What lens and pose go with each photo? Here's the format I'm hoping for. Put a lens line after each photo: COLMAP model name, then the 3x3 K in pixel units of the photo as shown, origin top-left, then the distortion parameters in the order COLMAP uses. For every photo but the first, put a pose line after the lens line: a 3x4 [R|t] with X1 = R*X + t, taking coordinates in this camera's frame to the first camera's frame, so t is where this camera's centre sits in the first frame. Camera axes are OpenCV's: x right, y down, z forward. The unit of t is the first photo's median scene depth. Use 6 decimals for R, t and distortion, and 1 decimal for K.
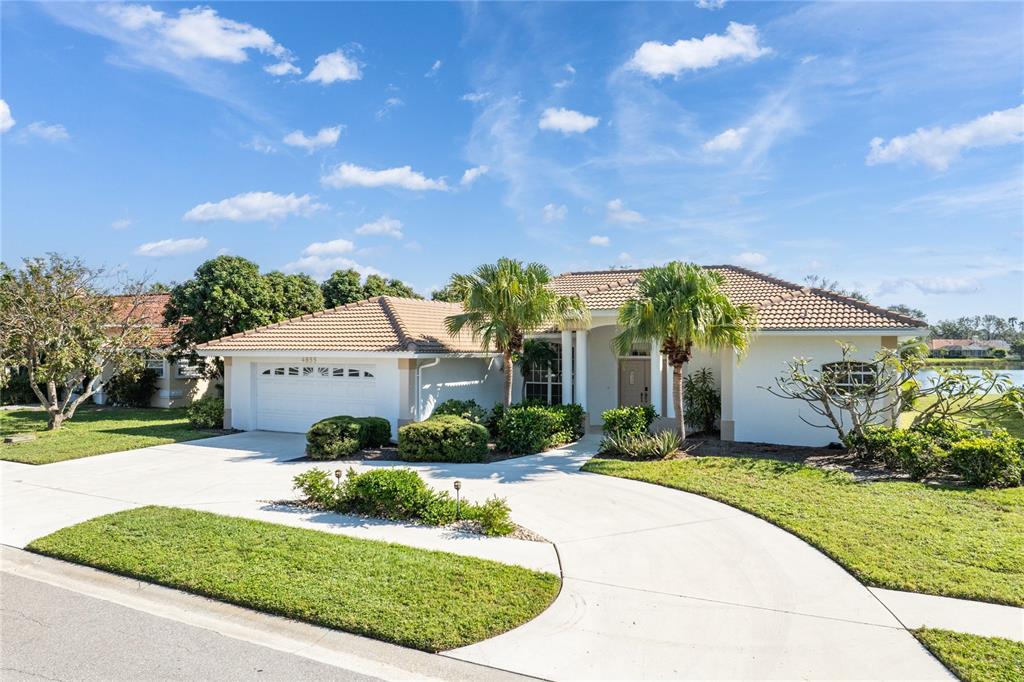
lens RADIAL K [[717.7, 0, 515.7], [0, 717.7, 340.9], [0, 0, 1]] dist [-0.040009, 0.001169]
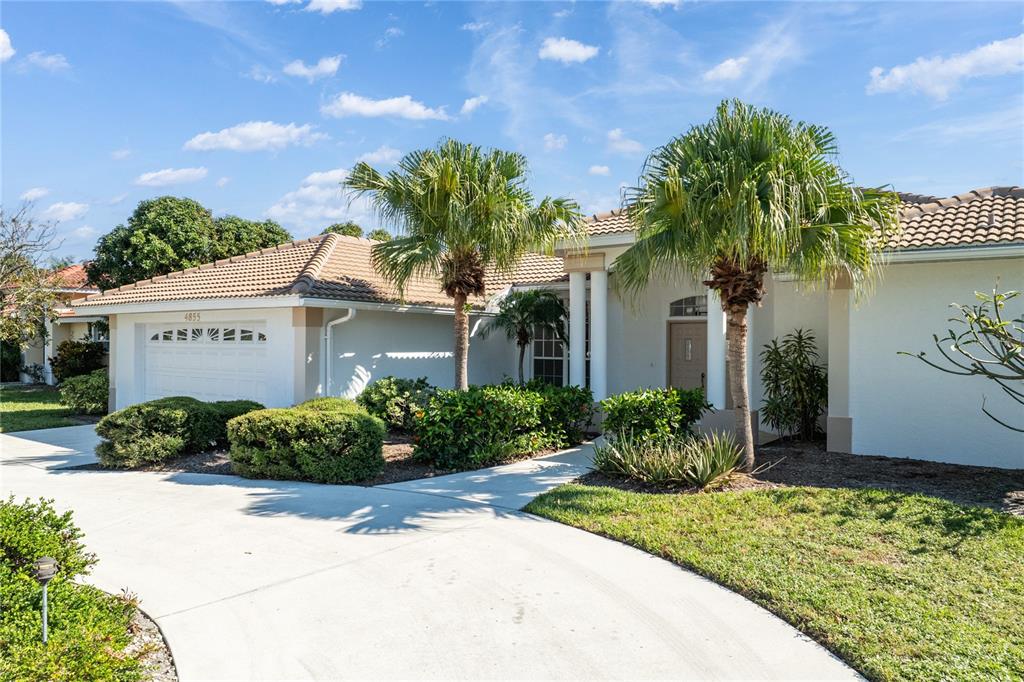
lens RADIAL K [[717.7, 0, 517.7], [0, 717.7, 338.0], [0, 0, 1]] dist [-0.040009, 0.001169]
pose [[0.989096, 0.003012, -0.147238, 0.130289], [-0.002780, 0.999995, 0.001784, 0.049391], [0.147243, -0.001355, 0.989099, 0.414580]]
